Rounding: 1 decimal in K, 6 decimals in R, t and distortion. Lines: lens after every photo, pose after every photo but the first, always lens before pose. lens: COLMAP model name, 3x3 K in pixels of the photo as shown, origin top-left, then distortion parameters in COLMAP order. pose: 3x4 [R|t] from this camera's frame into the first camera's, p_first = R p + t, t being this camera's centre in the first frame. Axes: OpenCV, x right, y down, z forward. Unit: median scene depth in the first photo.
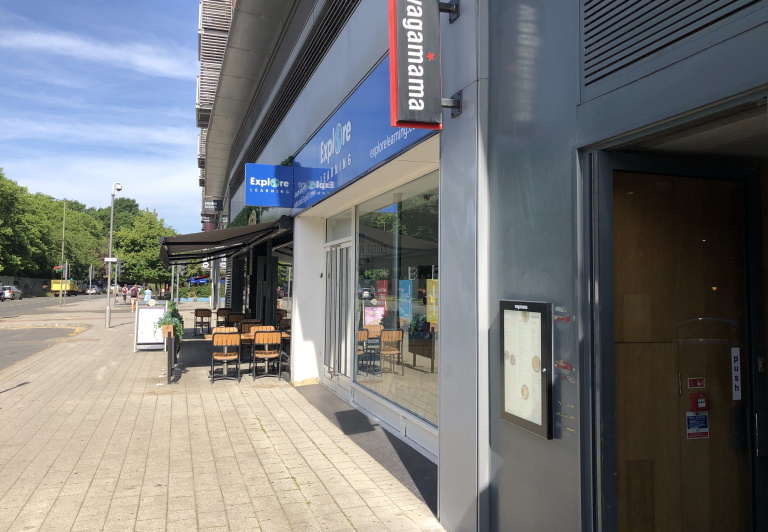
lens RADIAL K [[645.0, 0, 384.0], [0, 645.0, 266.0], [0, 0, 1]] dist [0.109626, 0.000257]
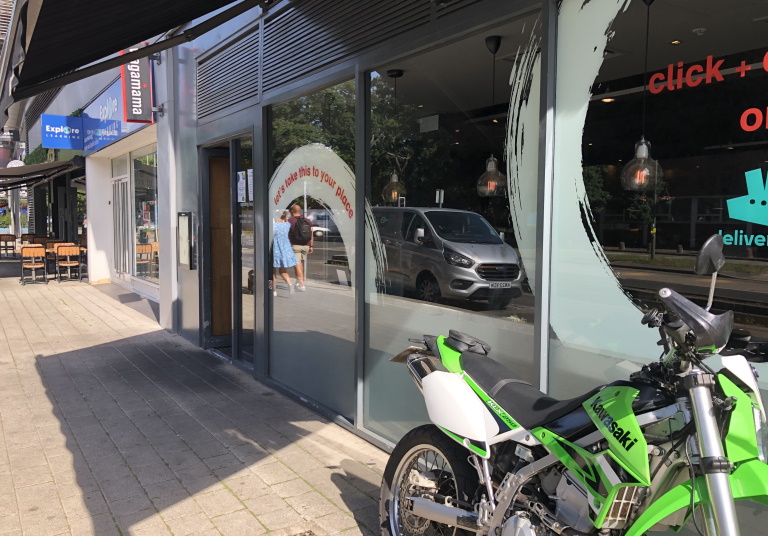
lens RADIAL K [[675.8, 0, 384.0], [0, 675.8, 268.0], [0, 0, 1]] dist [0.048590, 0.005640]
pose [[0.970804, -0.028794, 0.238139, 0.110330], [0.002950, 0.994127, 0.108179, -0.001306], [-0.239856, -0.104318, 0.965188, -0.489227]]
